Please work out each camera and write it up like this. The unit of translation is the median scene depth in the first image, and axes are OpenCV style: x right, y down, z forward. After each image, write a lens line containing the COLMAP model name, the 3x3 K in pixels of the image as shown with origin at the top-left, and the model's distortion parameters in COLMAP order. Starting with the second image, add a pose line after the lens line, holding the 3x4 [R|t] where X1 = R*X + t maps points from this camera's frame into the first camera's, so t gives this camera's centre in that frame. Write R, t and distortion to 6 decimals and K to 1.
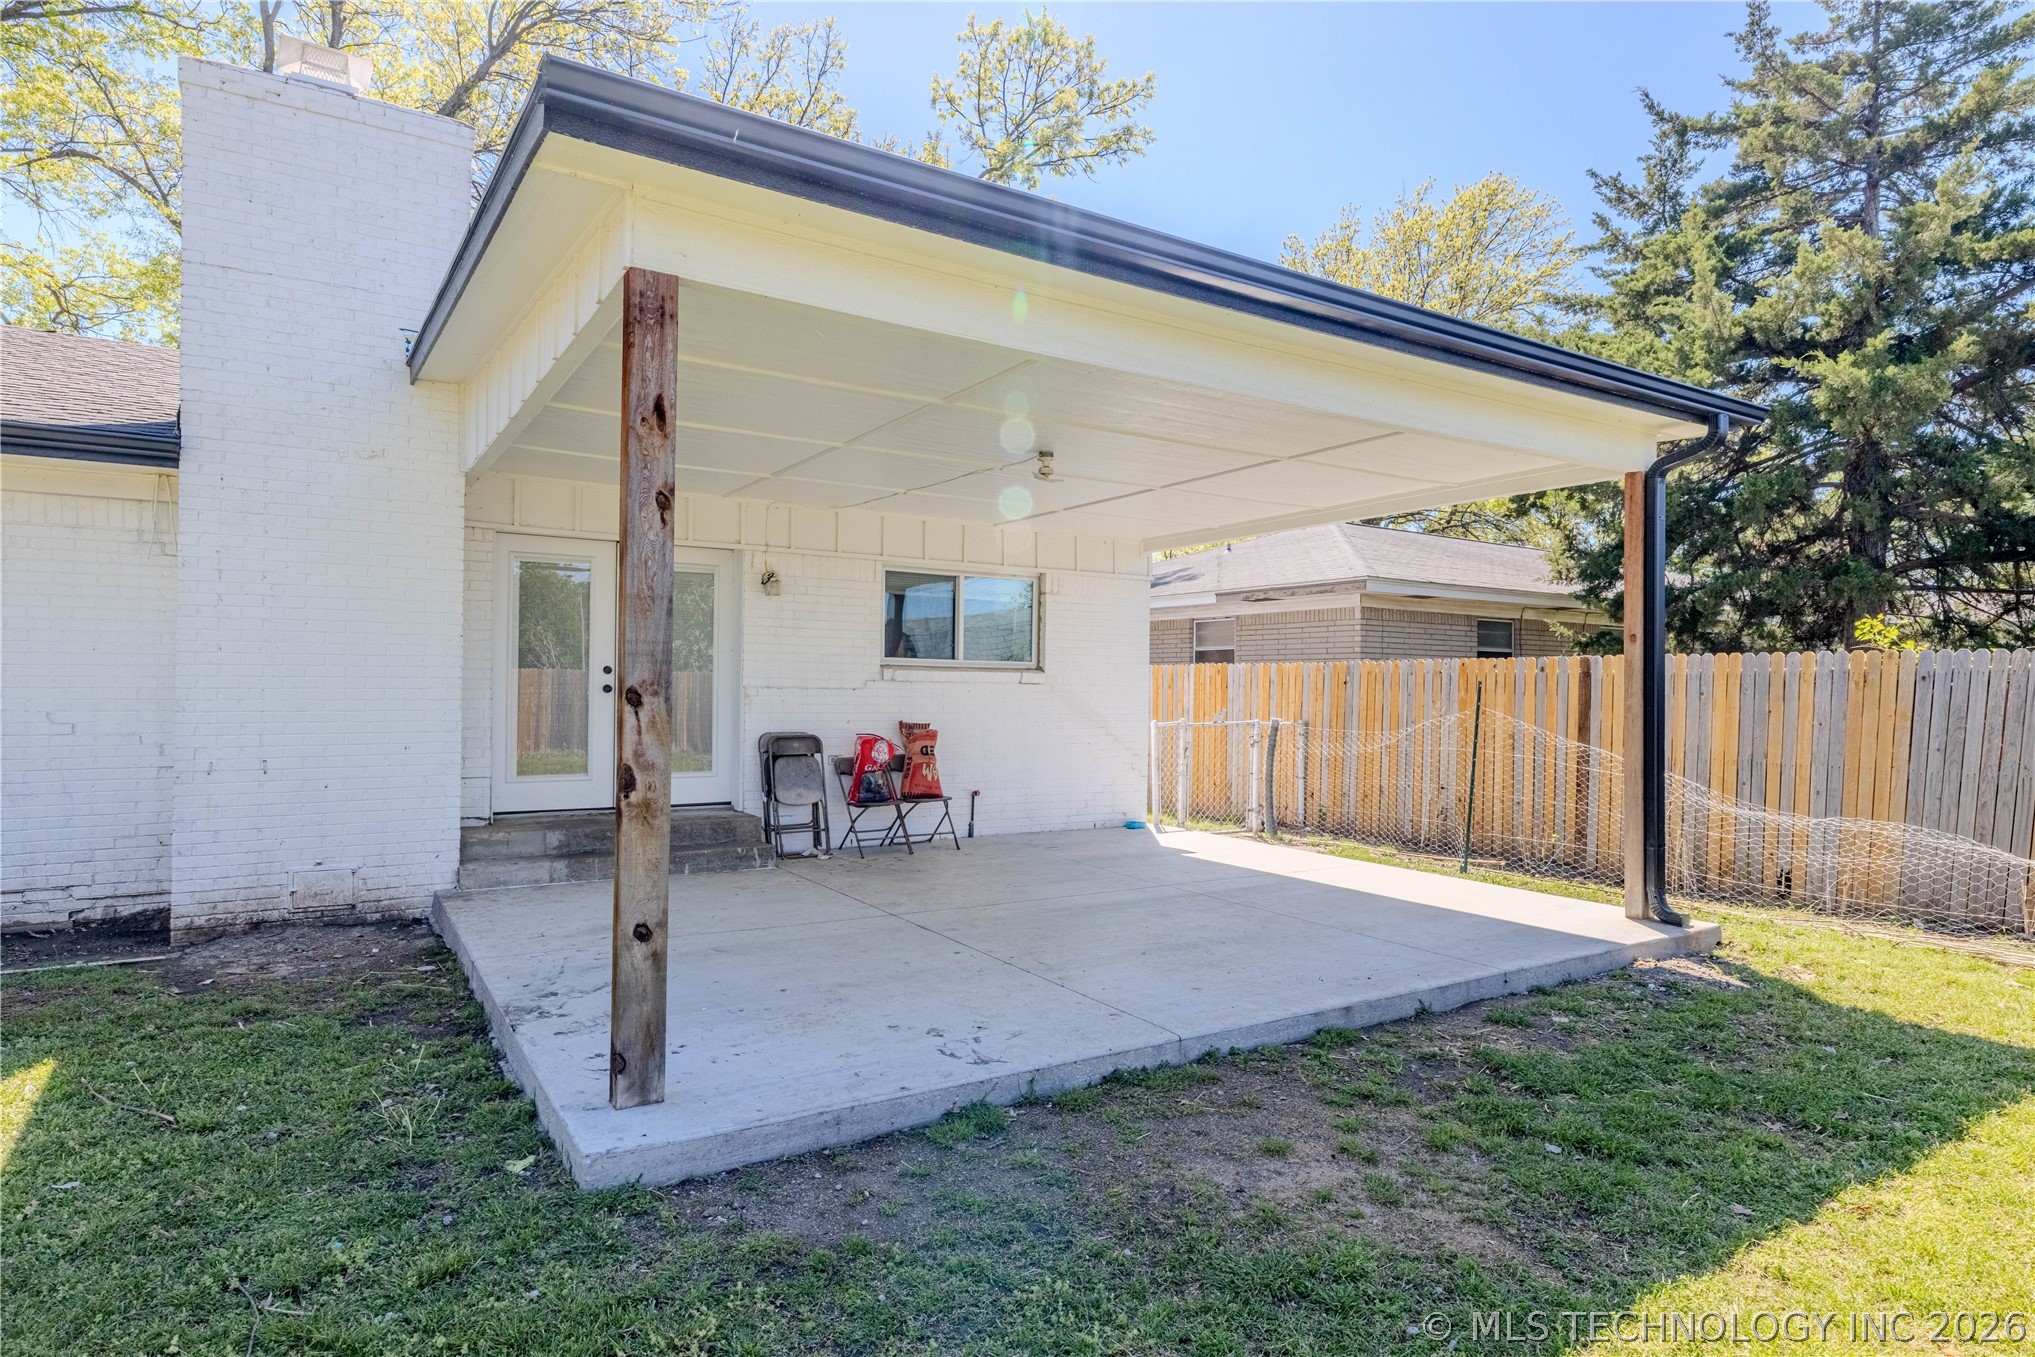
lens RADIAL K [[1124.6, 0, 1004.0], [0, 1124.6, 678.2], [0, 0, 1]] dist [-0.008188, 0.003679]
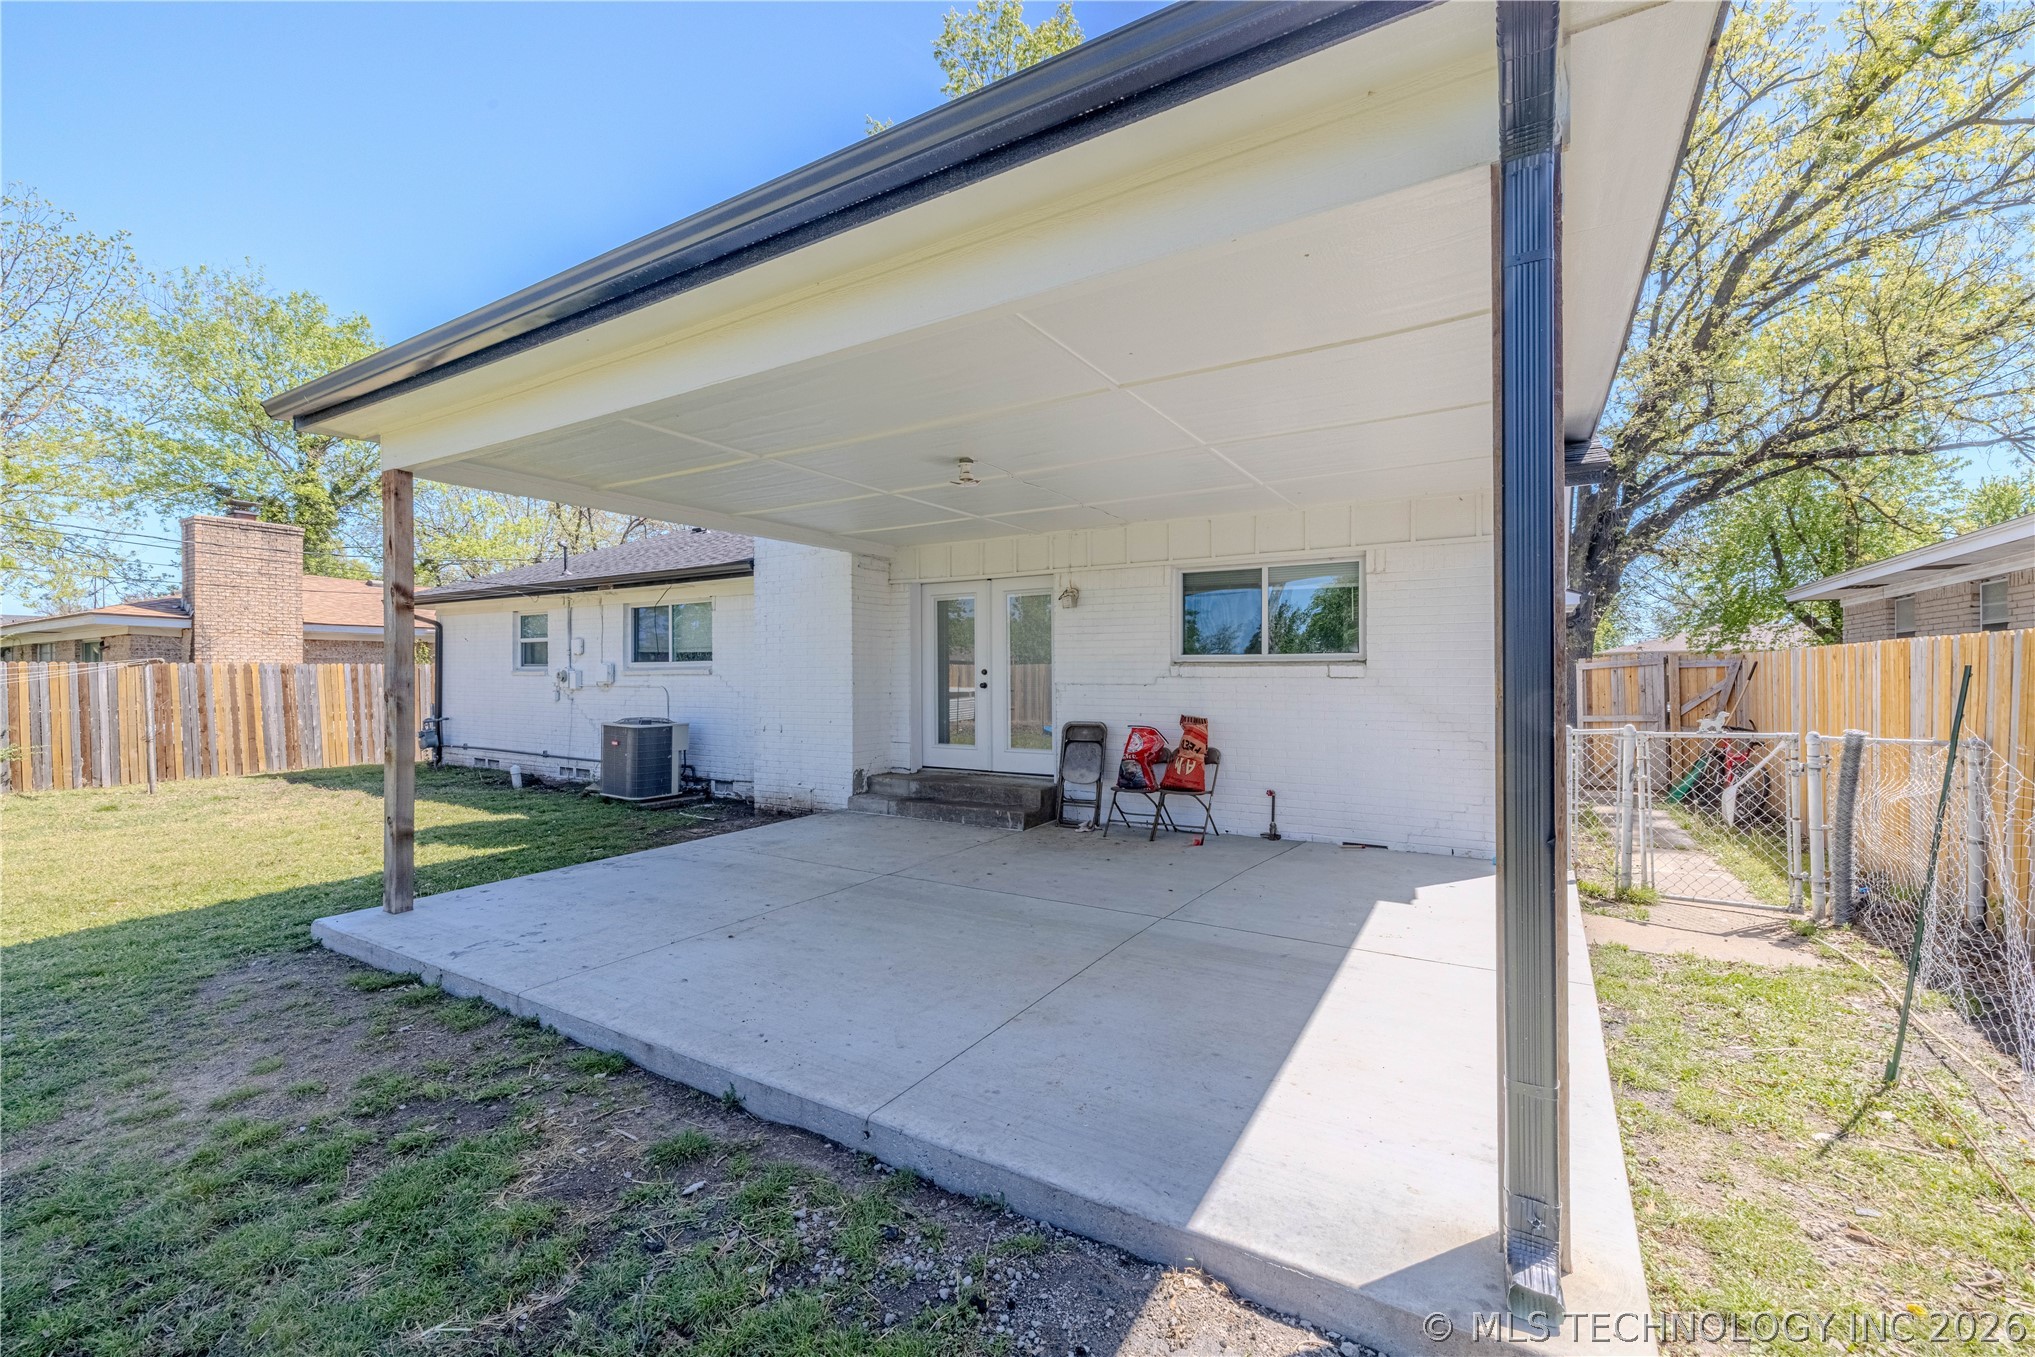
lens RADIAL K [[852.9, 0, 1019.3], [0, 852.9, 679.7], [0, 0, 1]] dist [0.001348, -0.000459]
pose [[0.444215, -0.005946, -0.895900, 0.581365], [0.016359, 0.999865, 0.001476, 0.001336], [0.895771, -0.015311, 0.444253, 0.531853]]
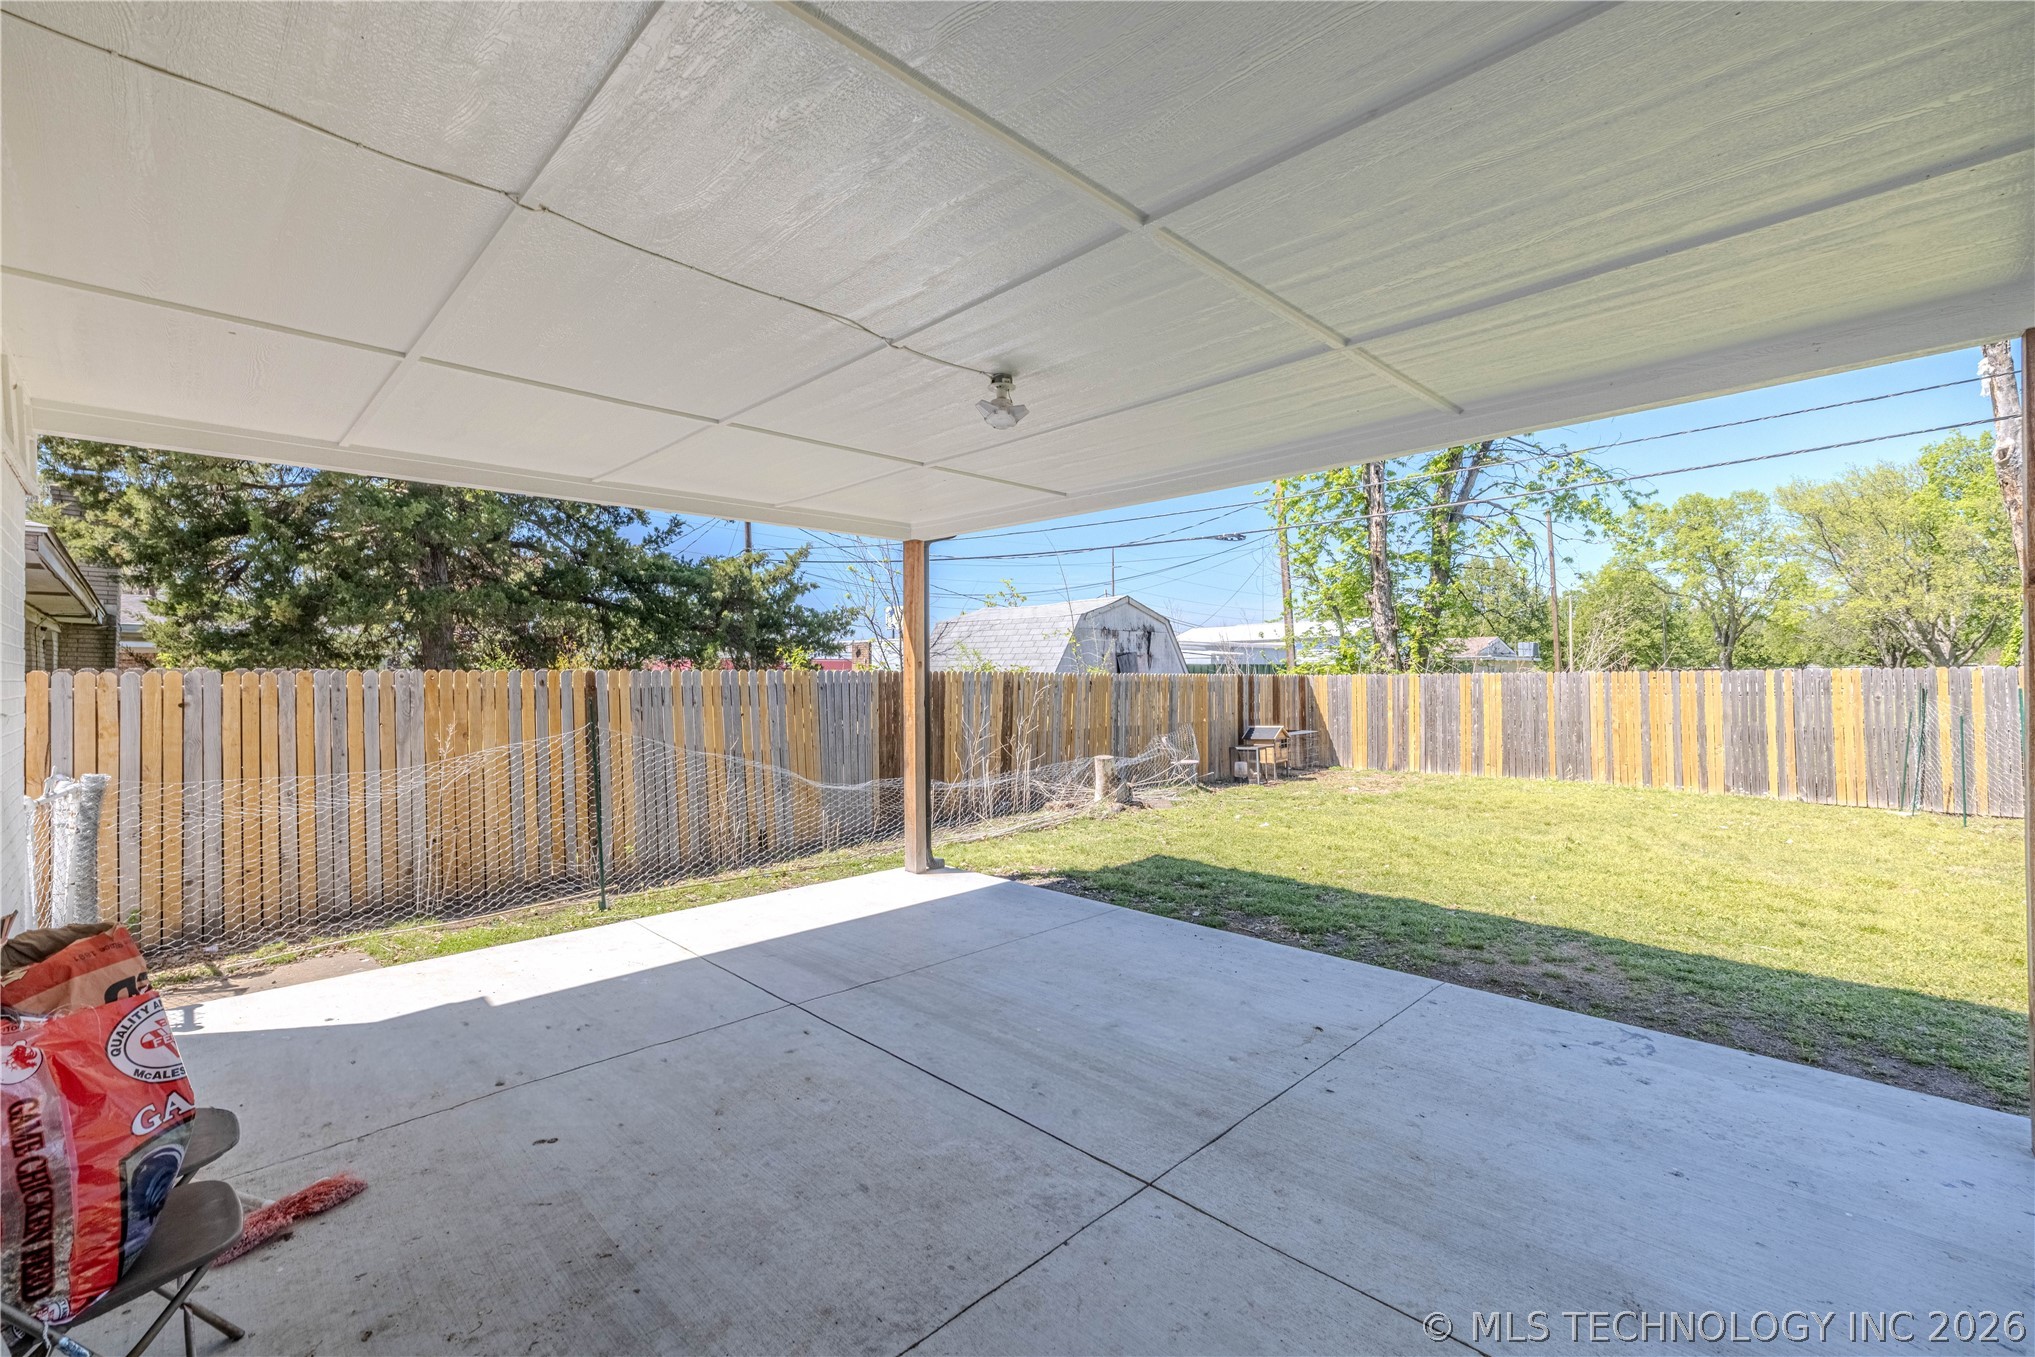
lens RADIAL K [[852.9, 0, 1021.8], [0, 852.9, 669.9], [0, 0, 1]] dist [0.001348, -0.000459]
pose [[-0.222995, -0.000094, 0.974820, -0.348122], [-0.003333, 0.999994, -0.000666, -0.021680], [-0.974814, -0.003398, -0.222994, 0.843260]]
